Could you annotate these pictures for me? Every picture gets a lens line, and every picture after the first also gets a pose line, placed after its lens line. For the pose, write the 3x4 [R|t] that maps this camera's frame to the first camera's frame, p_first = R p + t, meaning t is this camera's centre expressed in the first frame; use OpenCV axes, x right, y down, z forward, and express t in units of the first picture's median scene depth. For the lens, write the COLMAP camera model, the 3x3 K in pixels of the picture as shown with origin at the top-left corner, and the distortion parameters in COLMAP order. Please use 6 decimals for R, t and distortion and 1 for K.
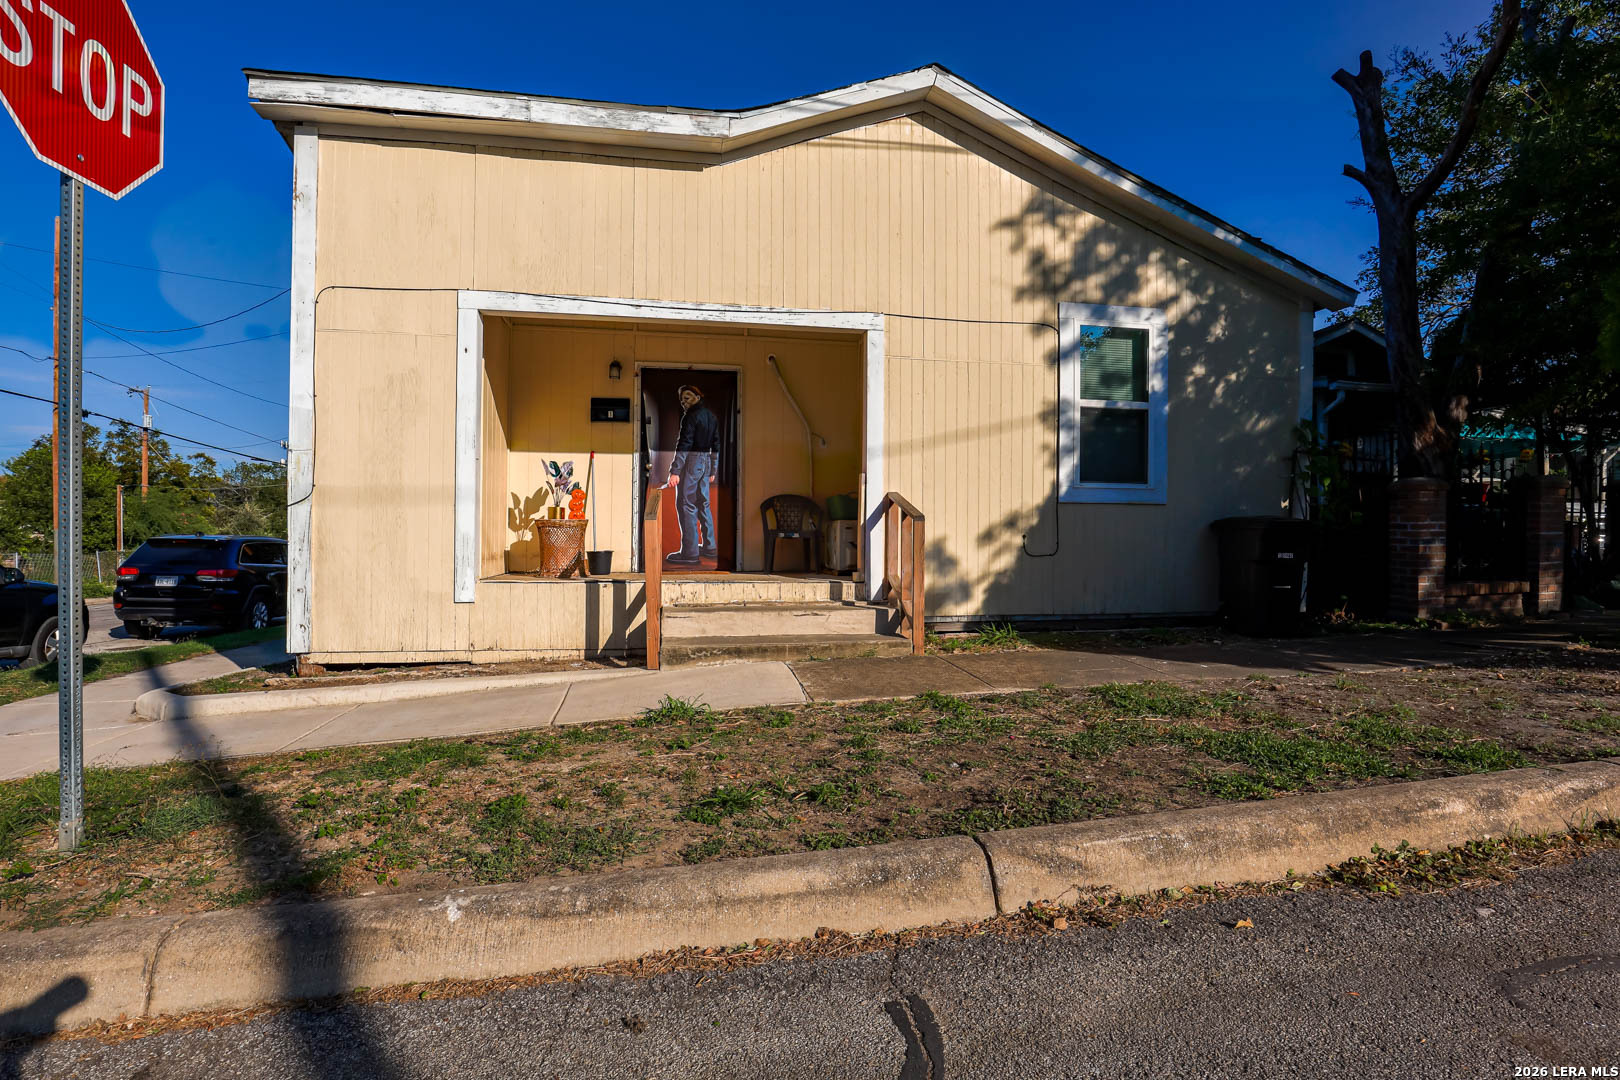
lens RADIAL K [[764.9, 0, 810.6], [0, 764.9, 540.3], [0, 0, 1]] dist [-0.039826, -0.000896]
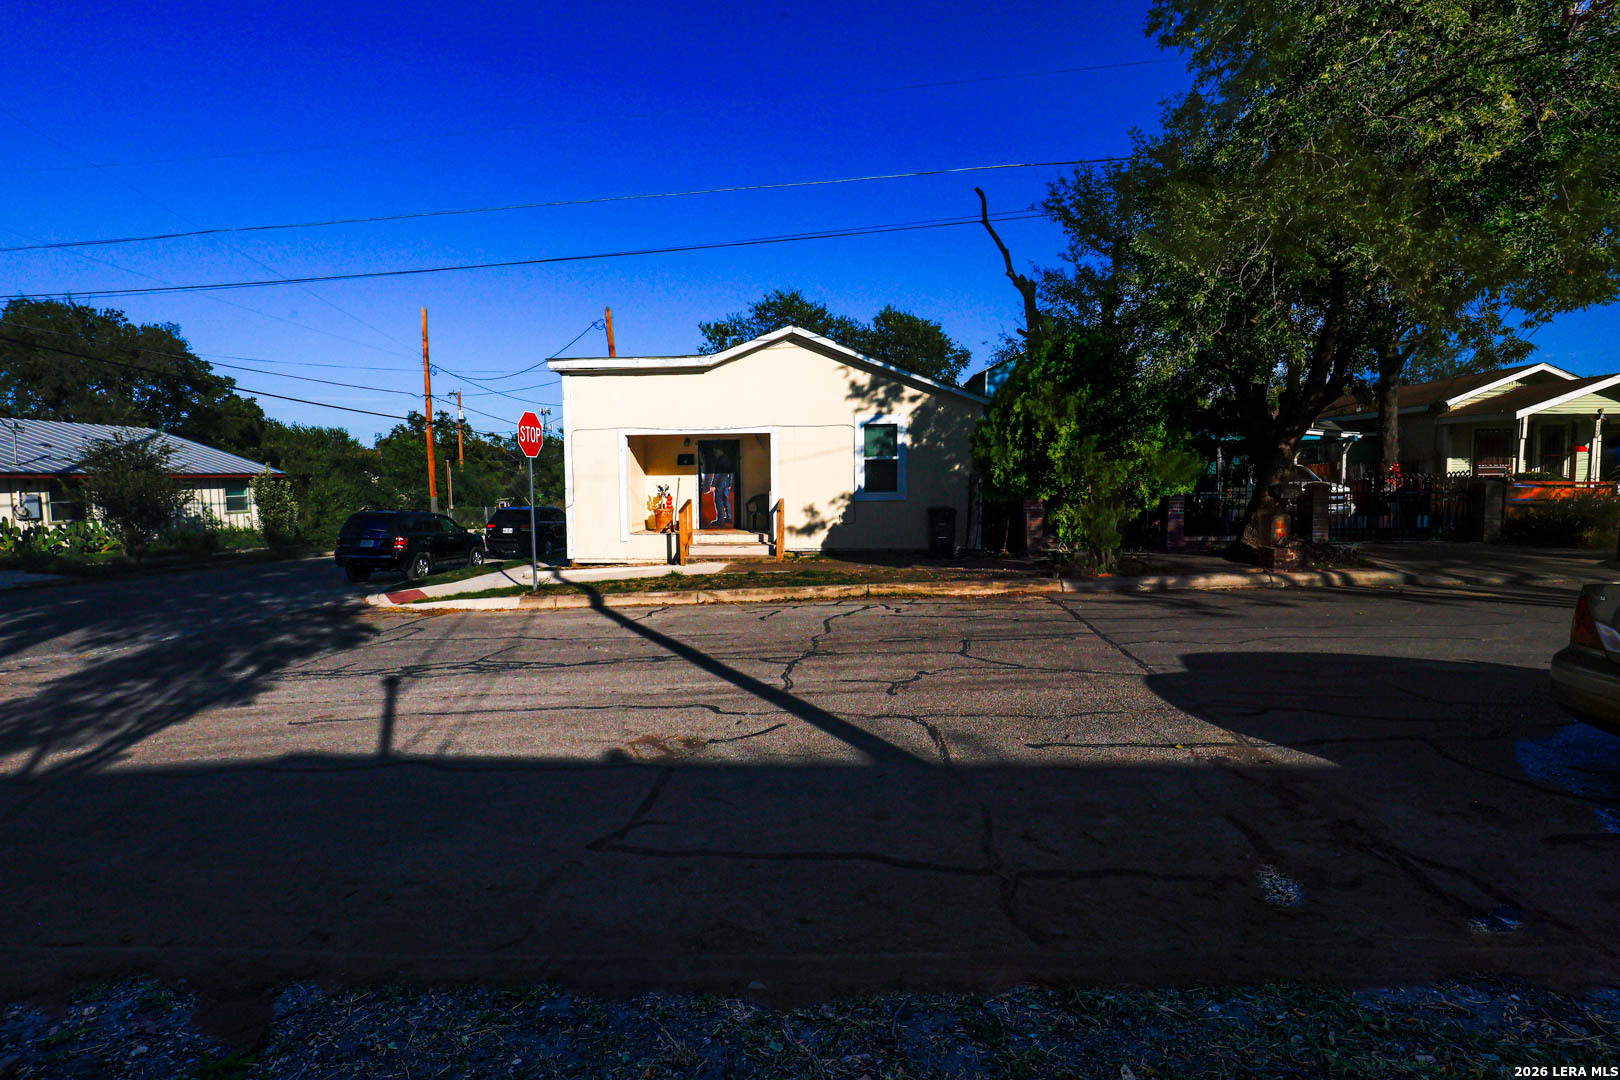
lens RADIAL K [[775.4, 0, 809.3], [0, 775.4, 546.6], [0, 0, 1]] dist [-0.025319, 0.001465]
pose [[0.960487, 0.012983, -0.278022, 0.873122], [0.009957, 0.996669, 0.080941, -0.107587], [0.278147, -0.080511, 0.957158, -1.356528]]
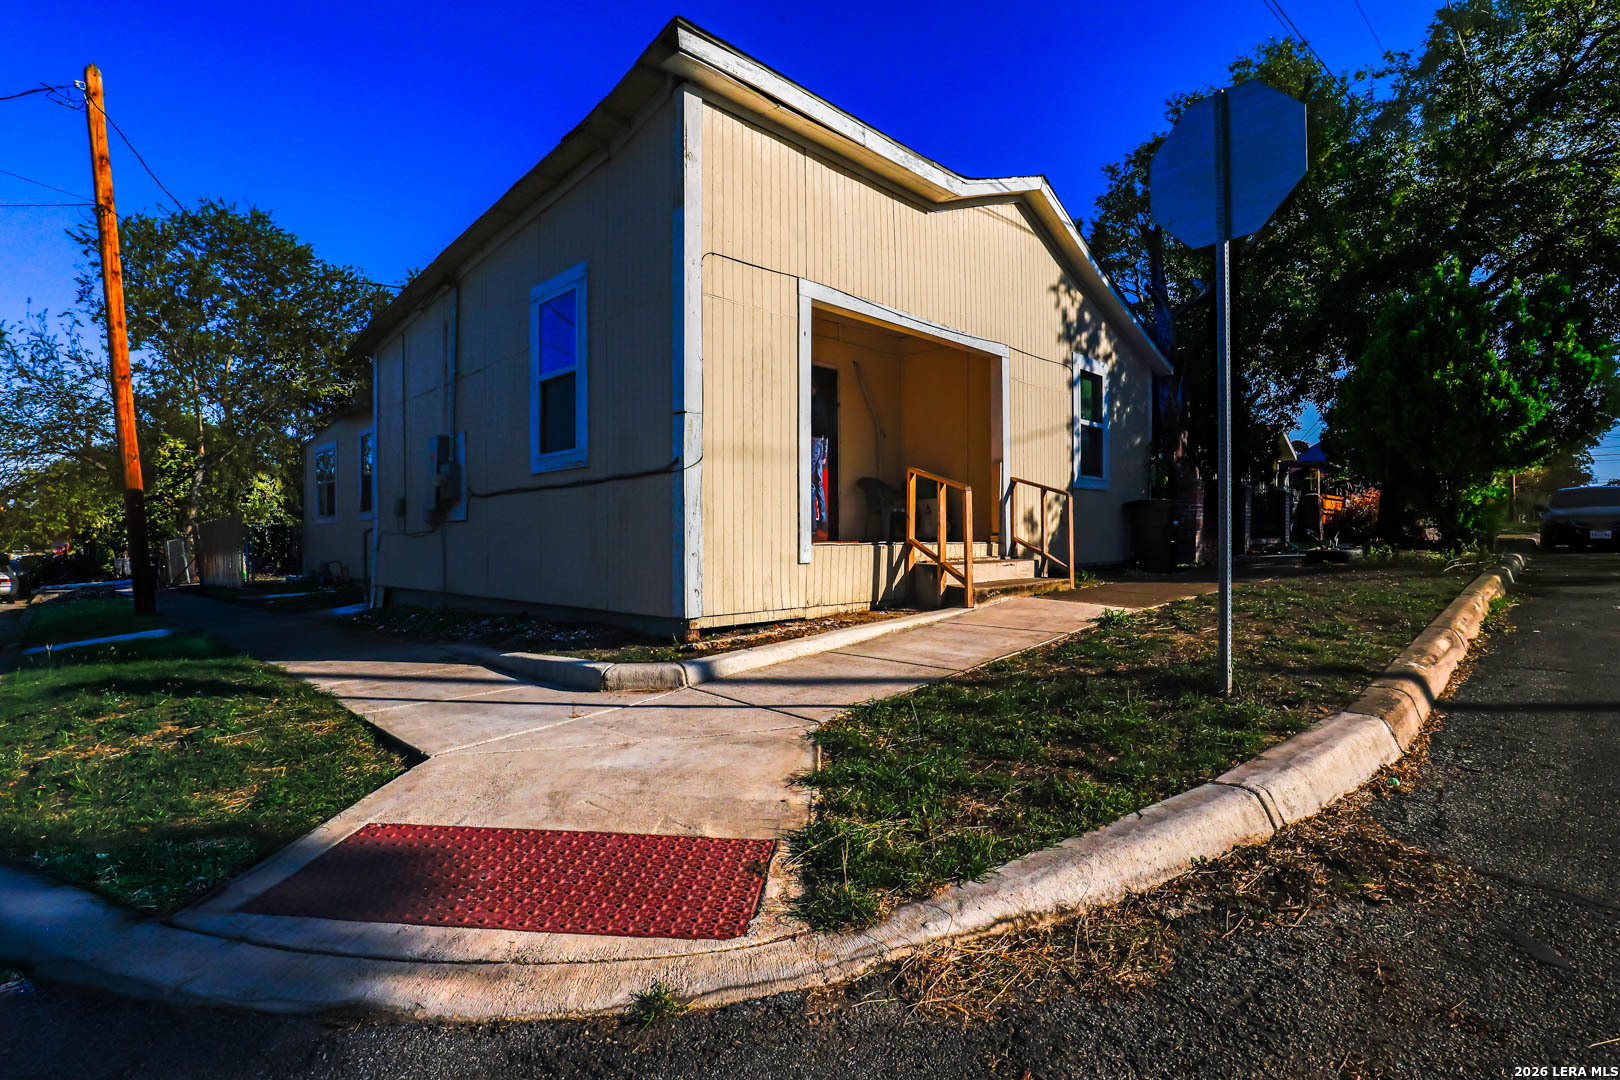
lens RADIAL K [[764.9, 0, 807.1], [0, 764.9, 528.3], [0, 0, 1]] dist [-0.039826, -0.000896]
pose [[0.835811, -0.007328, 0.548969, -0.936125], [0.015919, 0.999814, -0.010889, 0.038807], [-0.548787, 0.017840, 0.835772, 0.069740]]
